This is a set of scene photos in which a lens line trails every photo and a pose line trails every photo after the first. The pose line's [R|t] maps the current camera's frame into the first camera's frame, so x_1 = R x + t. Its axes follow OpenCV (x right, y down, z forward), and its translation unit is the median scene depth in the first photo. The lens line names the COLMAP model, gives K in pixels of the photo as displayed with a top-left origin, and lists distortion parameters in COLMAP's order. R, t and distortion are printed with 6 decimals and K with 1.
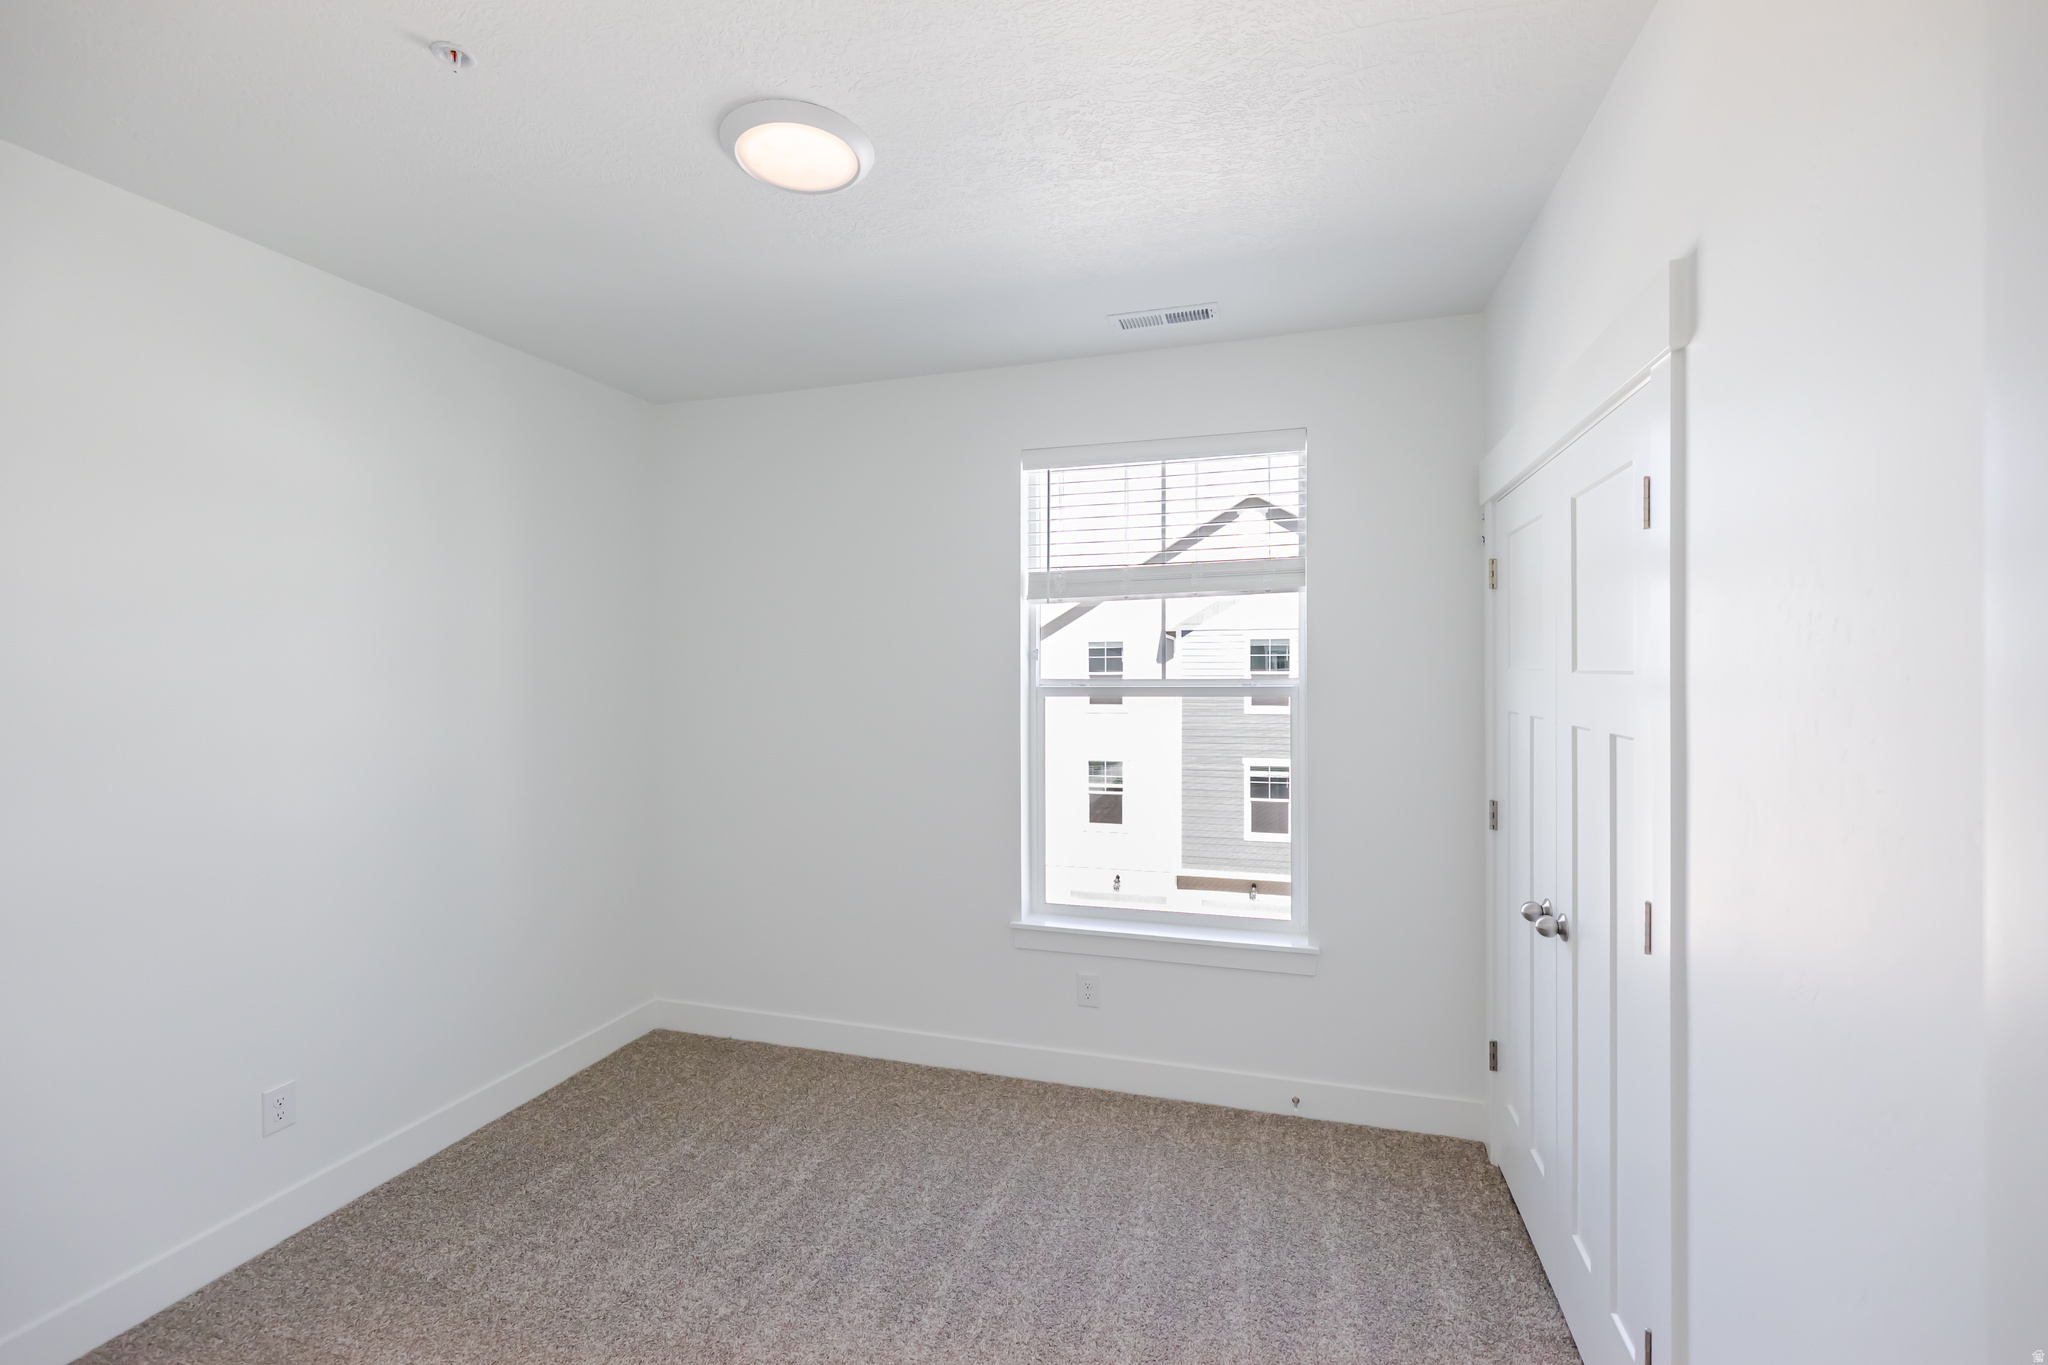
lens RADIAL K [[873.1, 0, 1038.0], [0, 873.1, 683.8], [0, 0, 1]] dist [-0.000753, -0.000045]
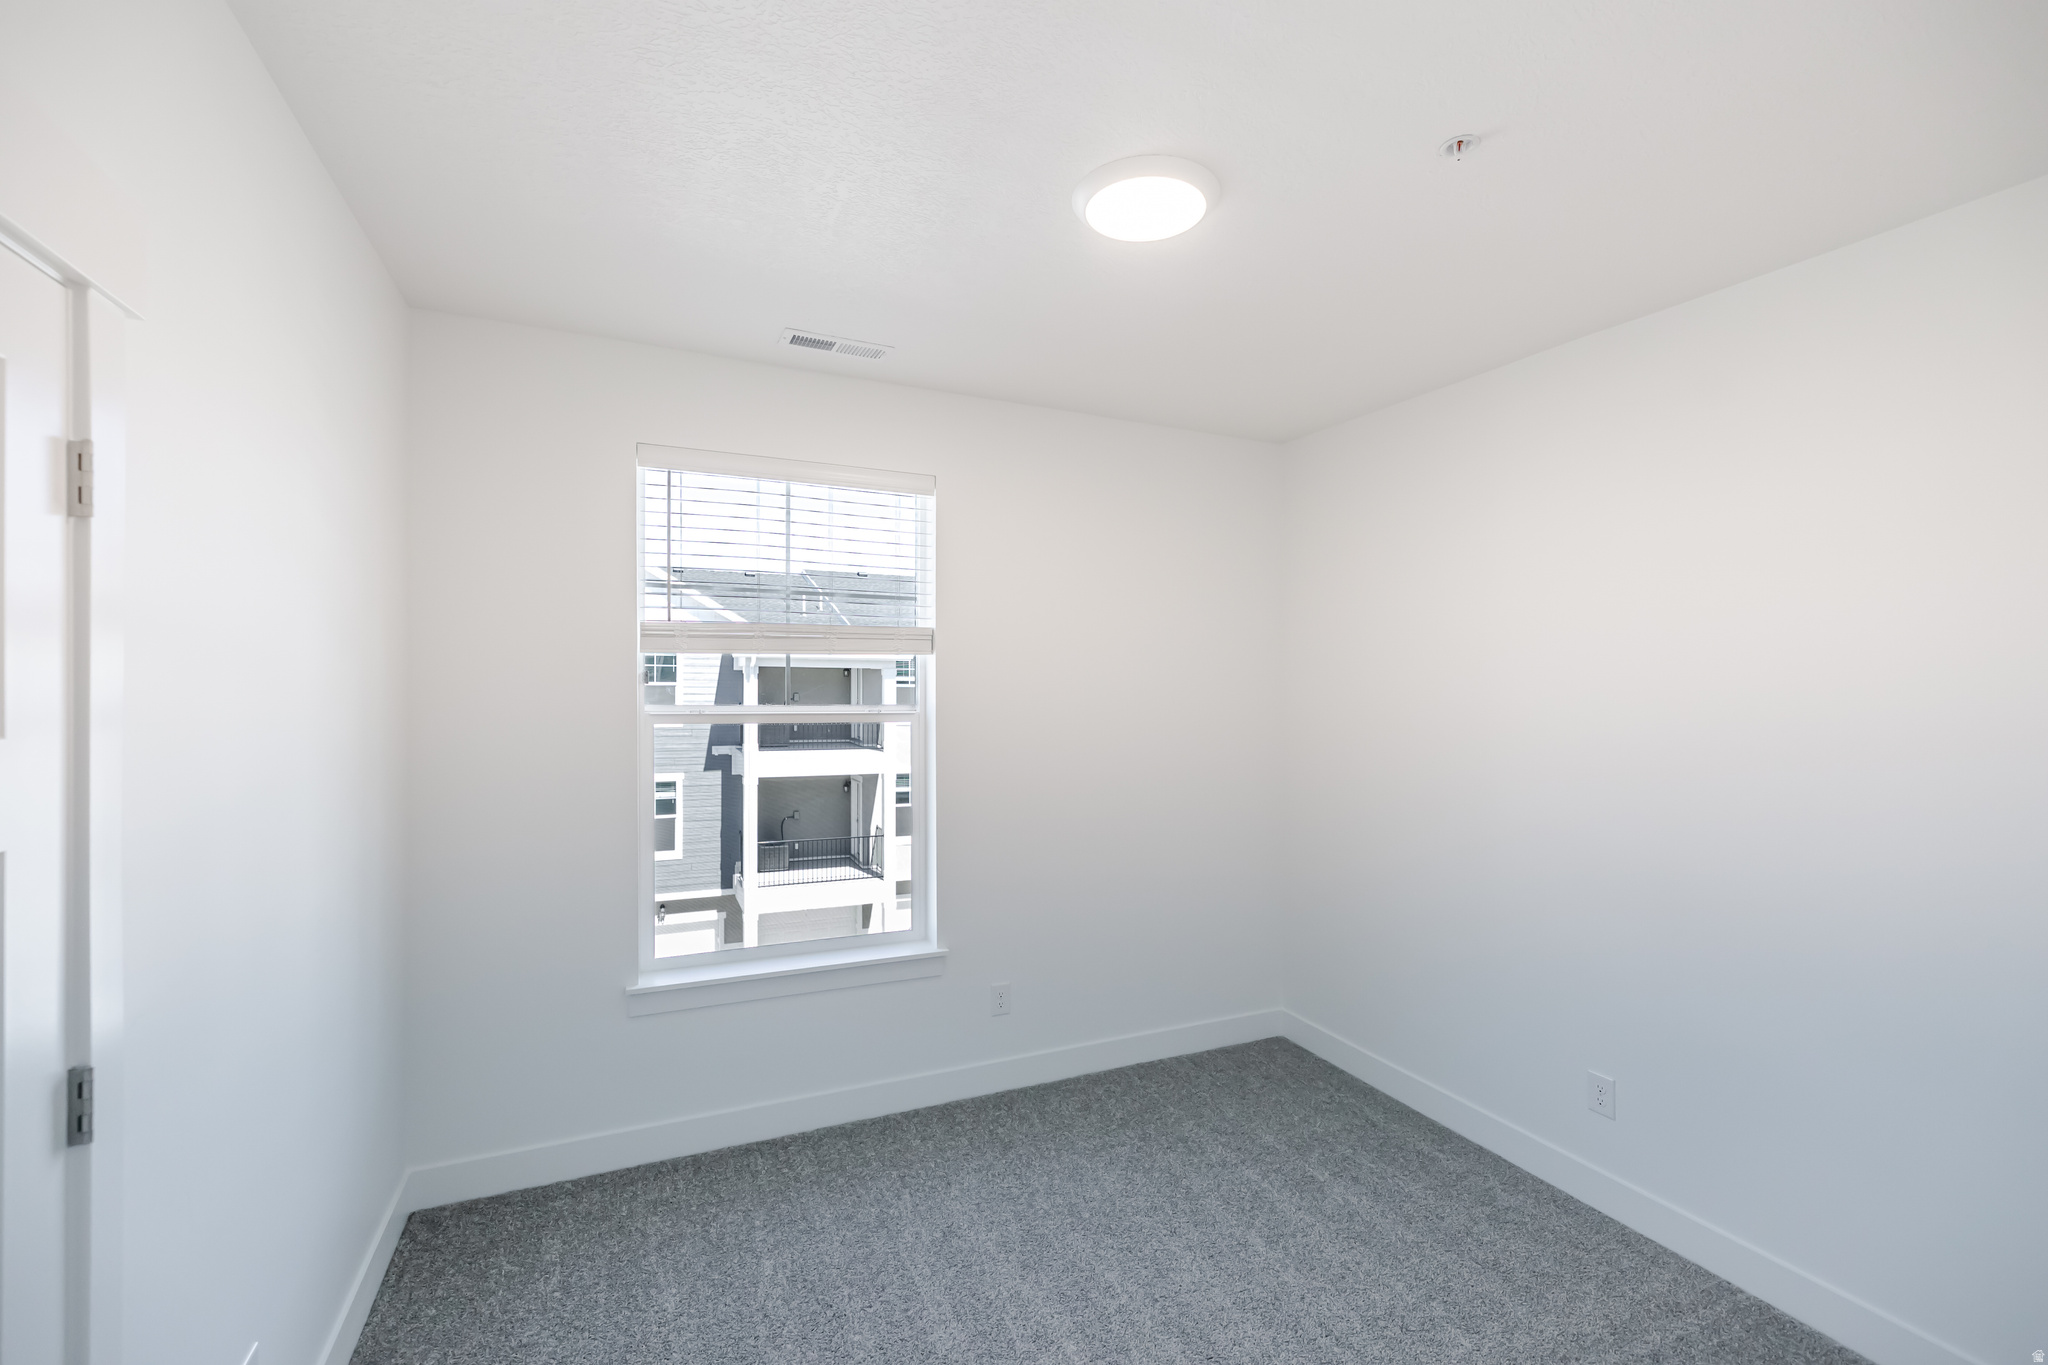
lens RADIAL K [[873.1, 0, 1038.0], [0, 873.1, 683.8], [0, 0, 1]] dist [-0.000753, -0.000045]
pose [[0.769195, 0.008915, 0.638952, -0.272519], [0.009182, 0.999645, -0.025001, -0.000298], [-0.638948, 0.025097, 0.768841, 0.076335]]
